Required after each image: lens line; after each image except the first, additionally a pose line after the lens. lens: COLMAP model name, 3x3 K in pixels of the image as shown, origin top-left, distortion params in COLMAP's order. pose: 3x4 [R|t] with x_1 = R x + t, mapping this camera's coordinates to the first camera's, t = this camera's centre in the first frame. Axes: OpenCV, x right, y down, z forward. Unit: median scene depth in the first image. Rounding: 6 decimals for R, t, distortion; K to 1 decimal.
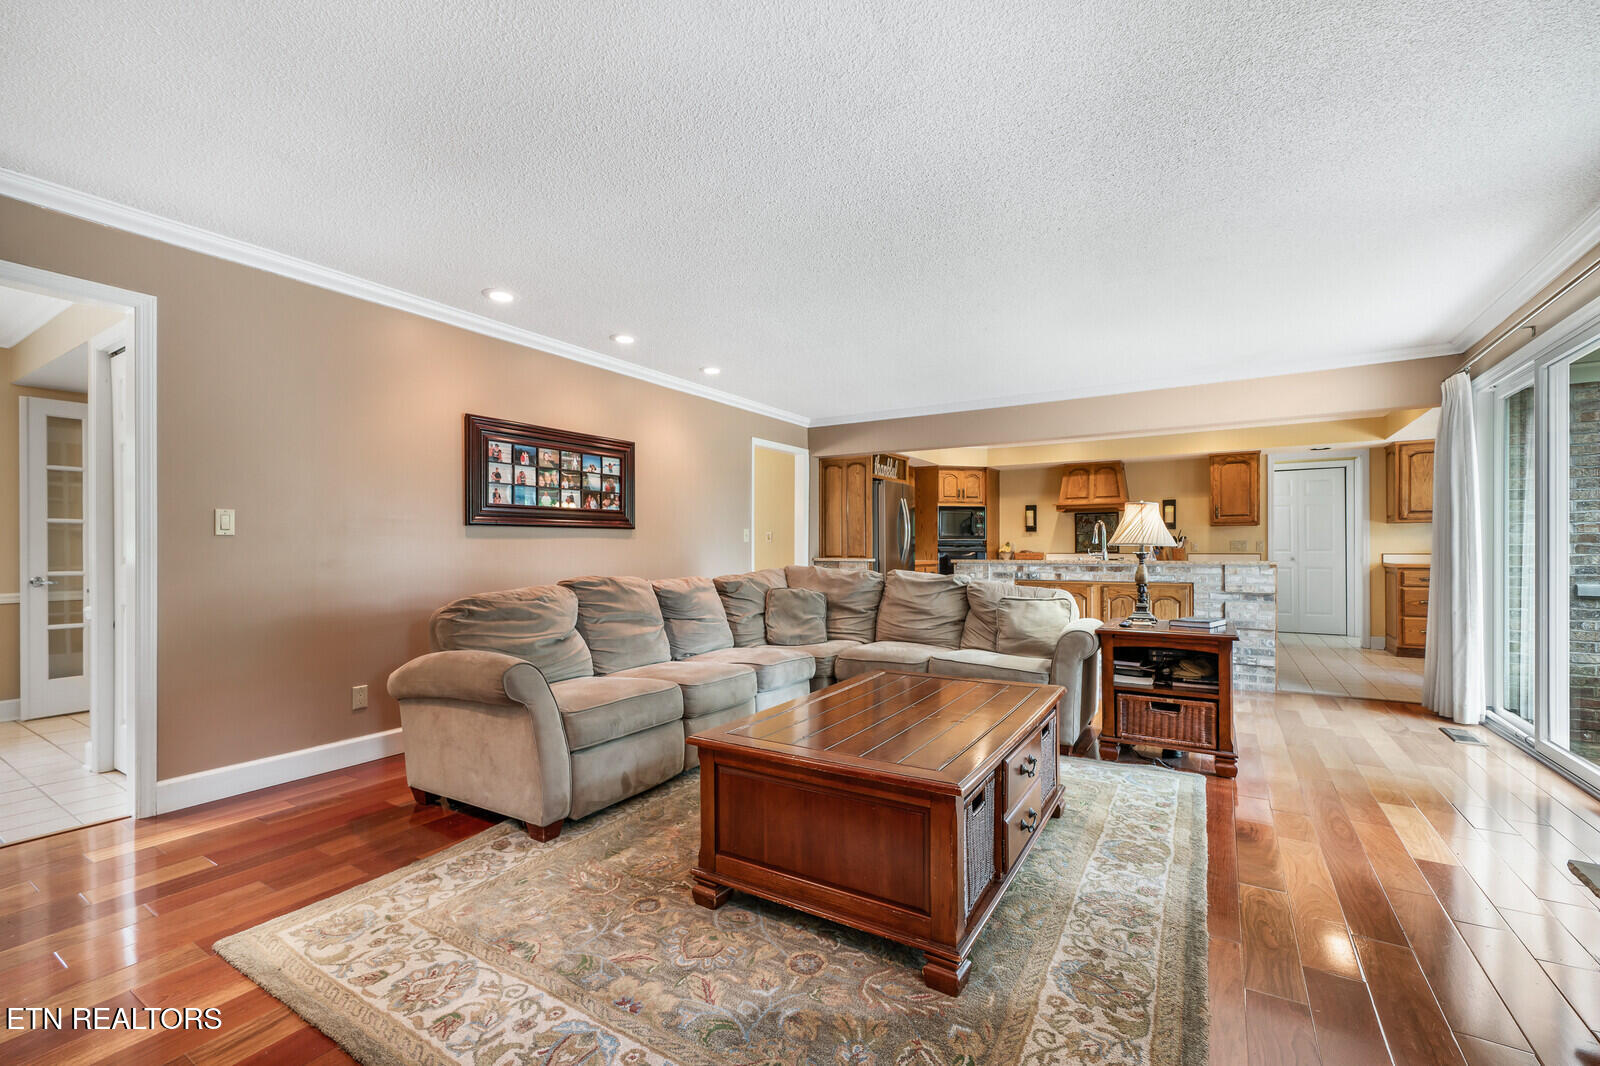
lens RADIAL K [[679.1, 0, 800.0], [0, 679.1, 533.0], [0, 0, 1]] dist [0.001043, 0.000116]
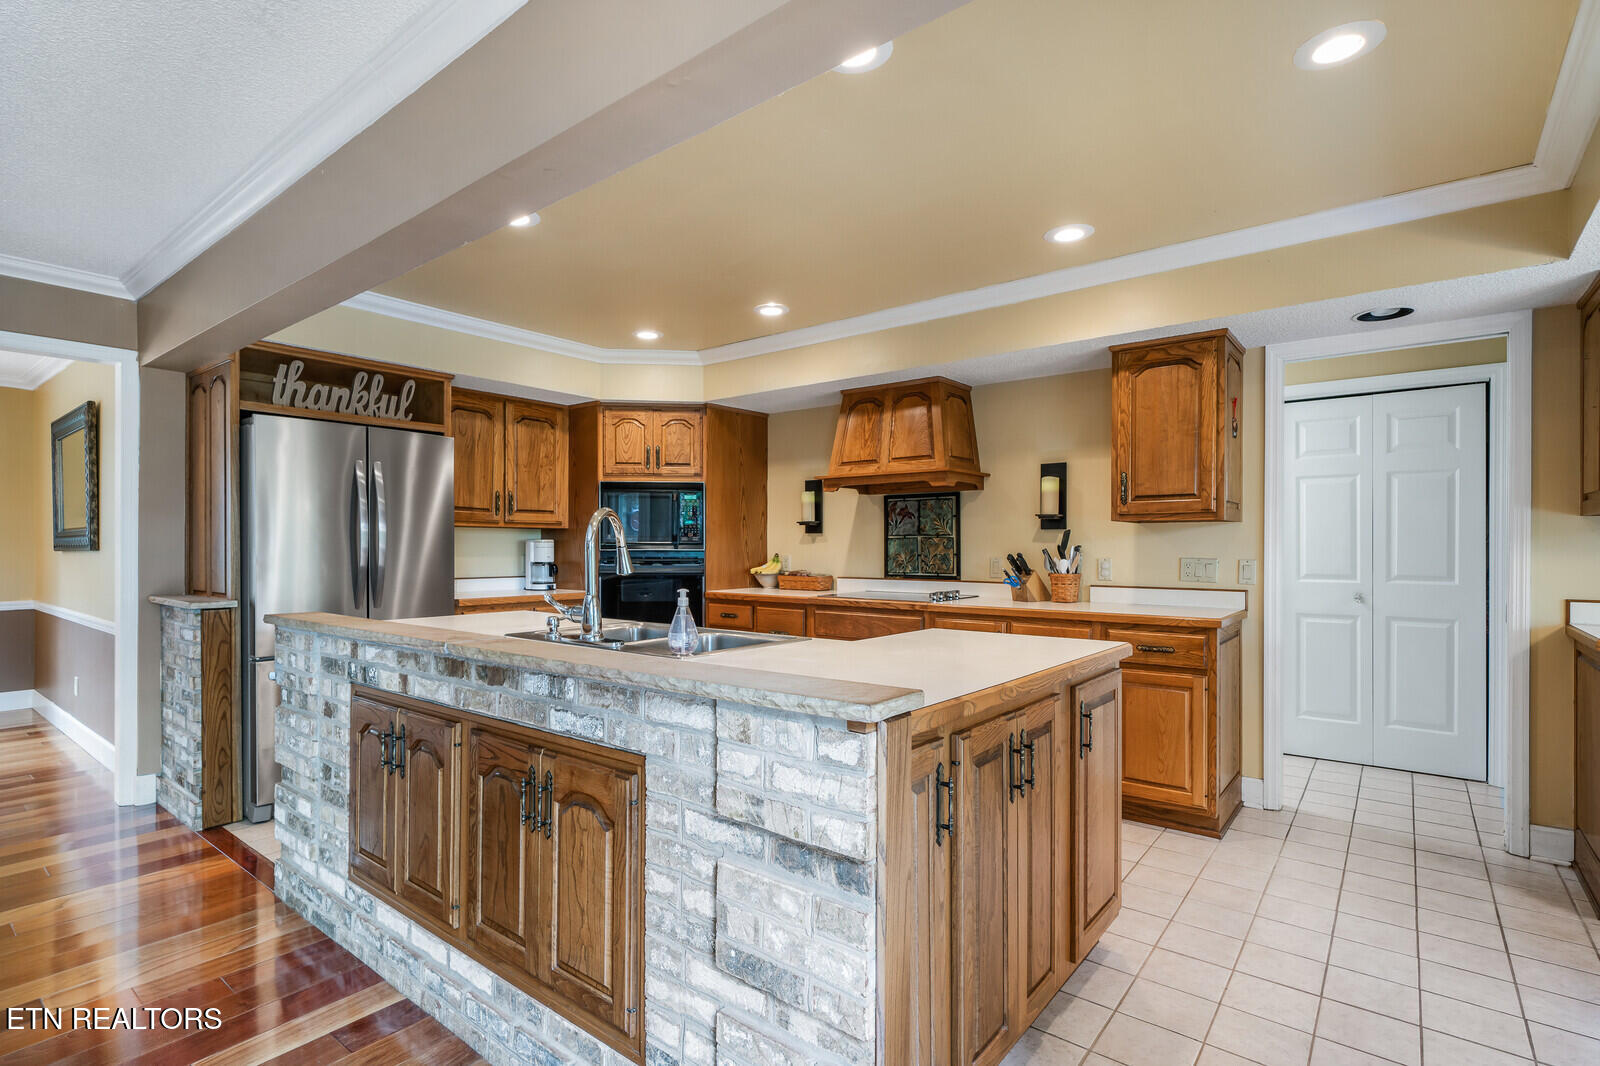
lens RADIAL K [[774.3, 0, 798.0], [0, 774.3, 543.3], [0, 0, 1]] dist [0.001234, 0.000050]
pose [[0.993290, 0.002334, -0.115625, 0.488301], [-0.000061, 0.999807, 0.019655, -0.007202], [0.115648, -0.019516, 0.993099, 0.533177]]
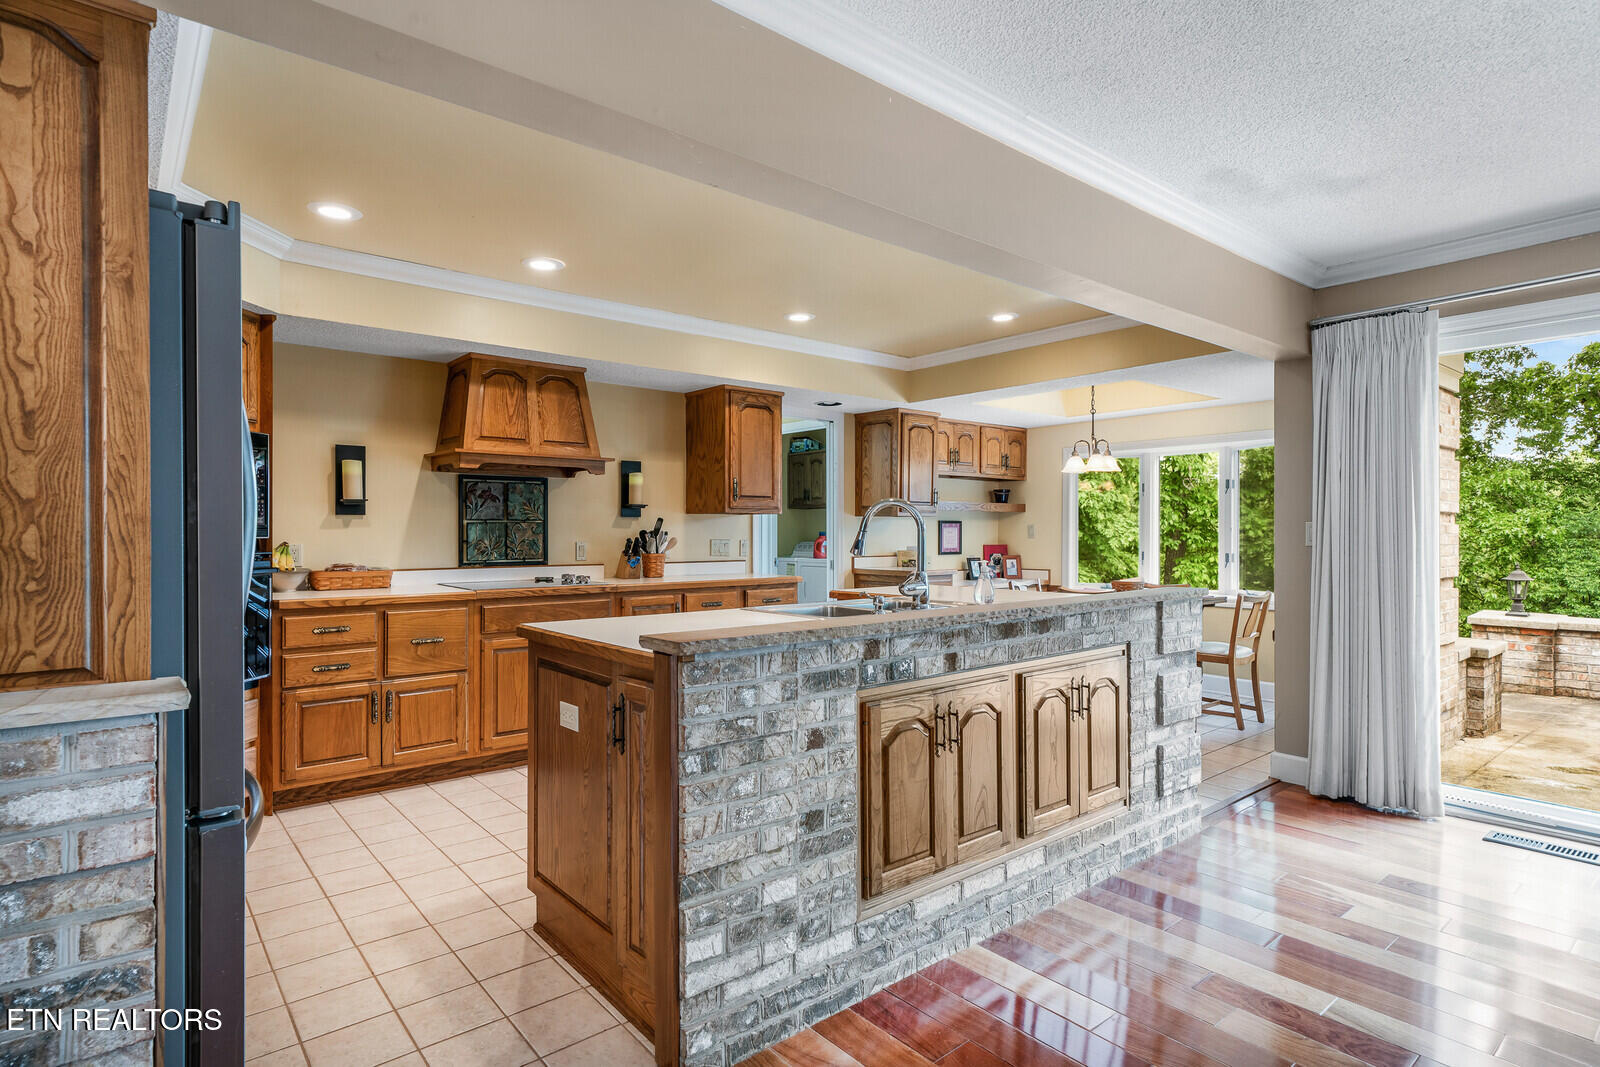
lens RADIAL K [[822.3, 0, 780.9], [0, 822.3, 531.8], [0, 0, 1]] dist [-0.000259, -0.000146]
pose [[0.328240, 0.000958, 0.944594, -0.022959], [-0.021219, 0.999755, 0.006359, -0.000692], [-0.944356, -0.022131, 0.328180, 0.763271]]
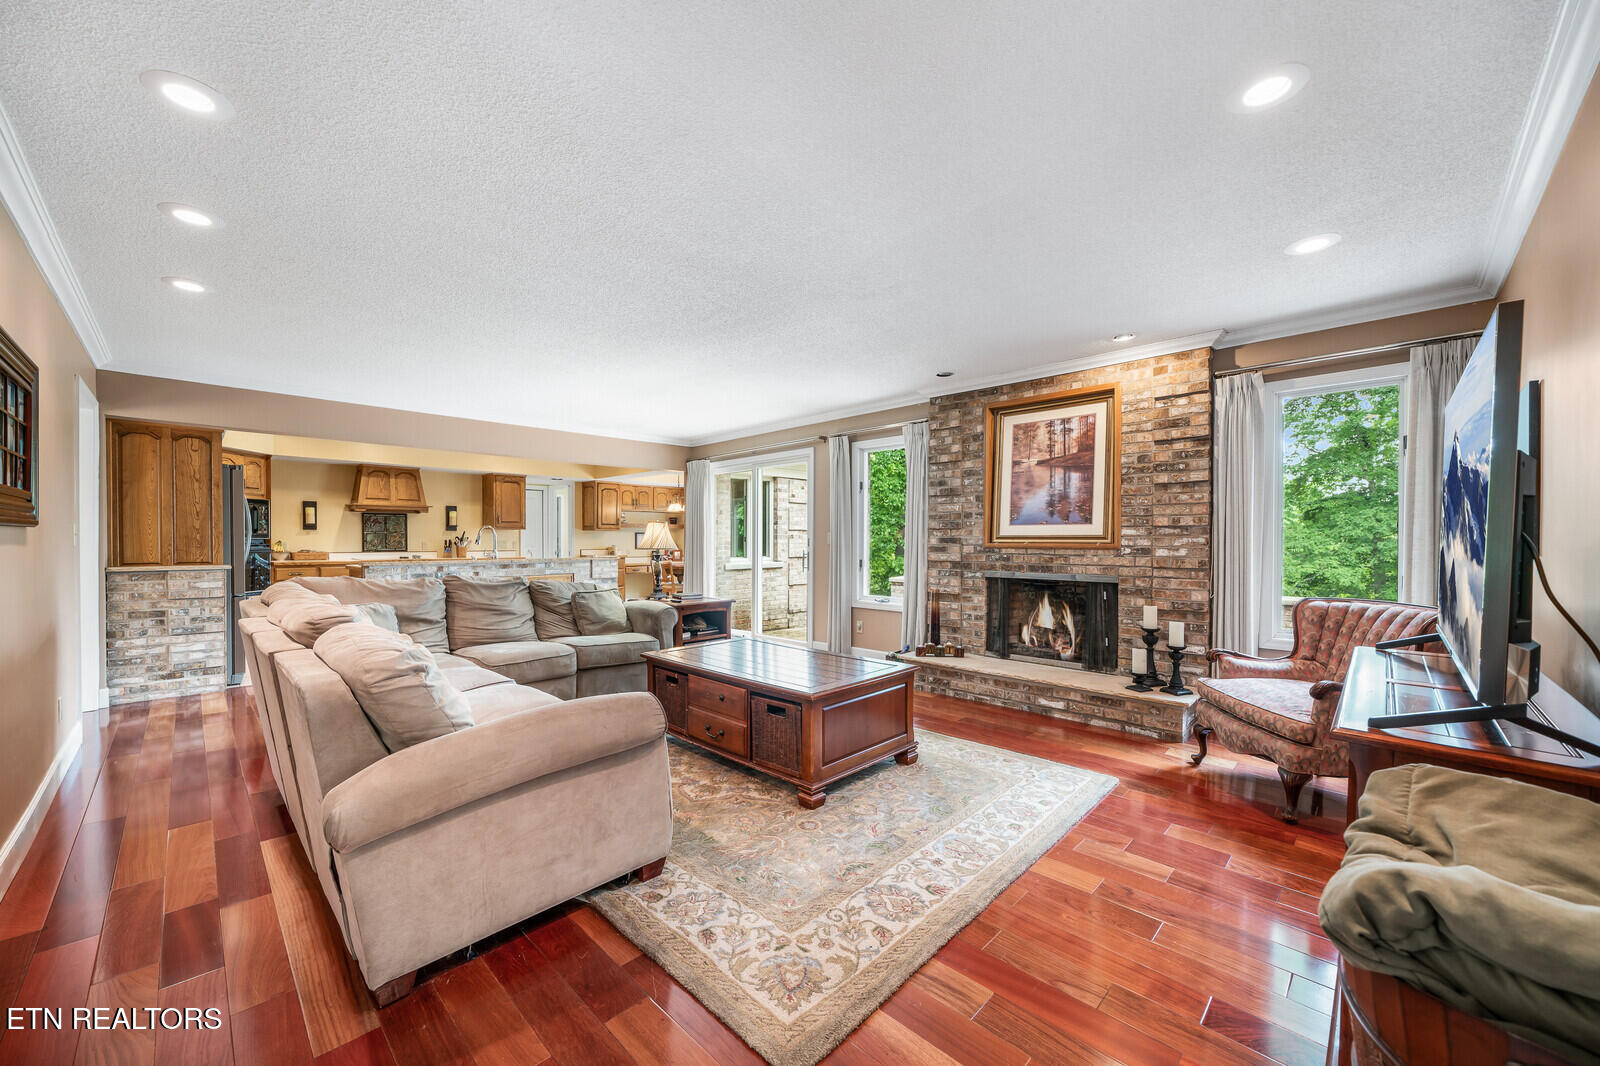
lens RADIAL K [[602.3, 0, 780.4], [0, 602.3, 544.3], [0, 0, 1]] dist [-0.001062, -0.000130]
pose [[0.233963, -0.005227, 0.972231, -0.388424], [-0.023239, 0.999670, 0.010967, -0.007541], [-0.971968, -0.025159, 0.233764, 0.216879]]
